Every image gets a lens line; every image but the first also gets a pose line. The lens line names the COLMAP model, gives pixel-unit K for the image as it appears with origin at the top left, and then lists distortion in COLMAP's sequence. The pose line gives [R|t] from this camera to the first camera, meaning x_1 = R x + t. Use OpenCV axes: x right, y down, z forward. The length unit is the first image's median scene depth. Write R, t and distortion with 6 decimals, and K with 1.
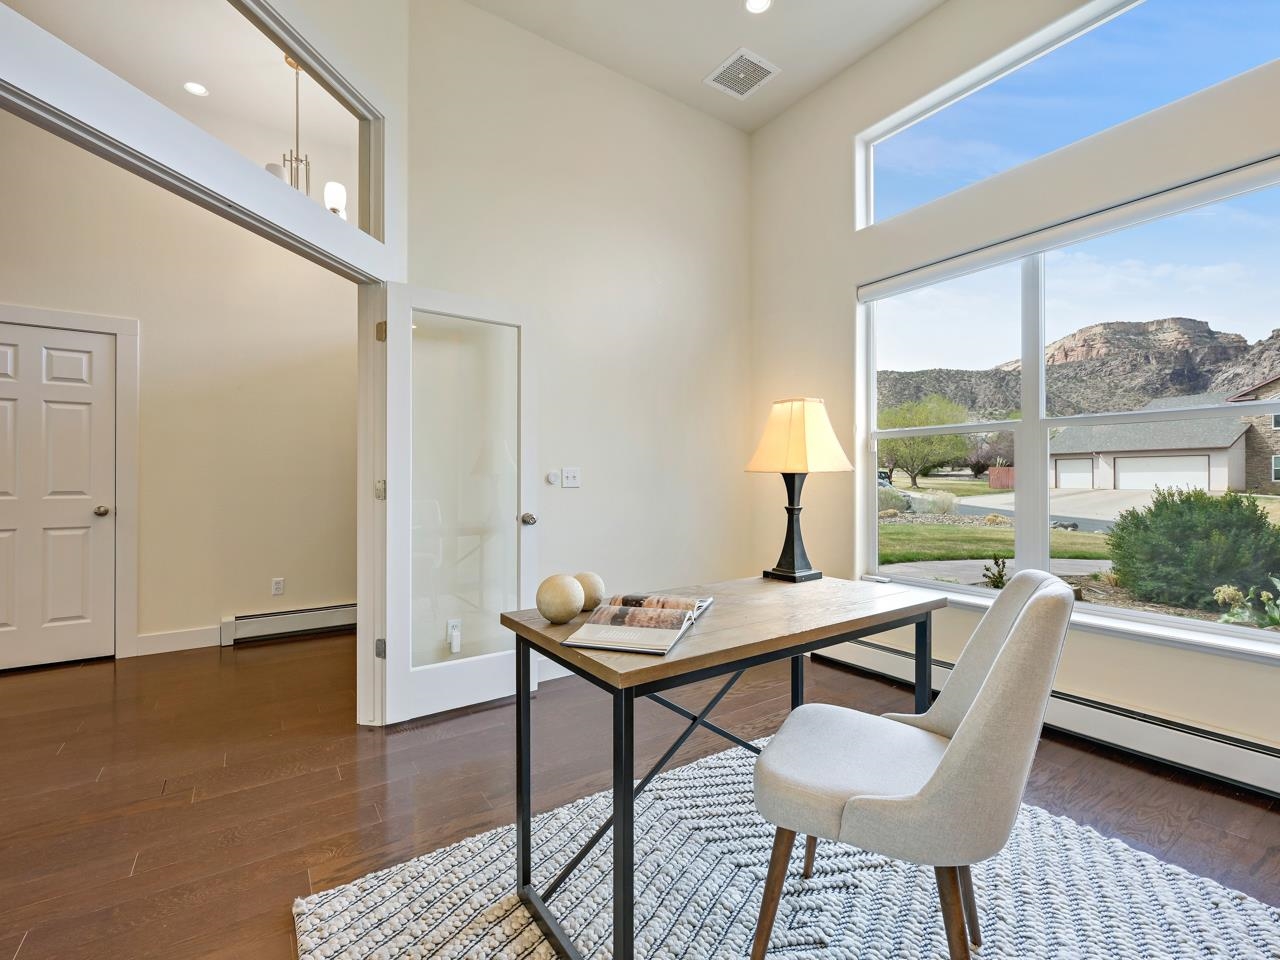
lens RADIAL K [[574.5, 0, 635.9], [0, 574.5, 482.2], [0, 0, 1]] dist [-0.000657, -0.000028]
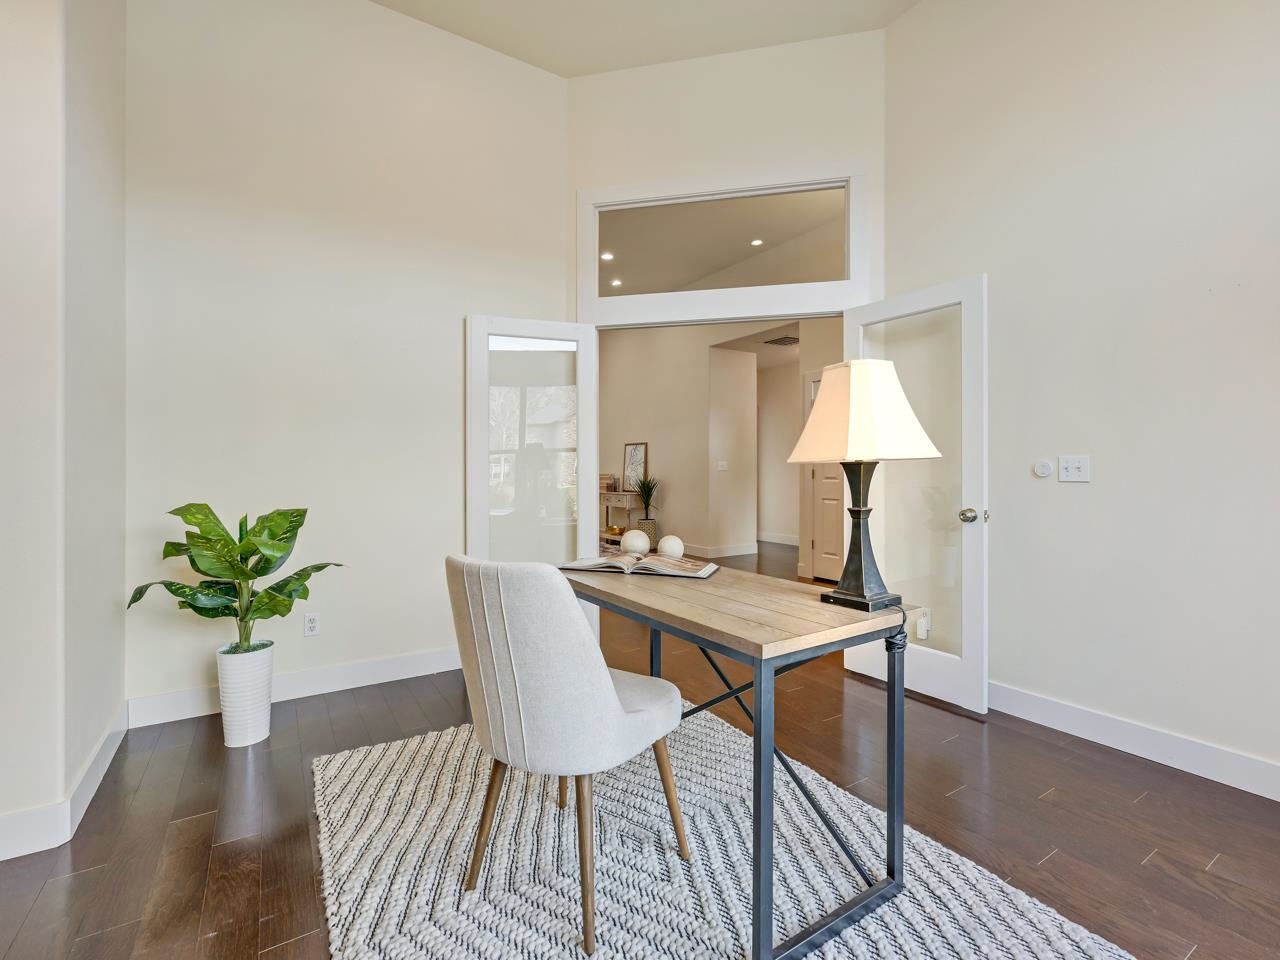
lens RADIAL K [[574.5, 0, 635.9], [0, 574.5, 482.2], [0, 0, 1]] dist [-0.000657, -0.000028]
pose [[-0.018602, 0.019999, -0.999627, 1.026329], [-0.003158, 0.999794, 0.020061, -0.006352], [0.999822, 0.003530, -0.018535, 0.717893]]
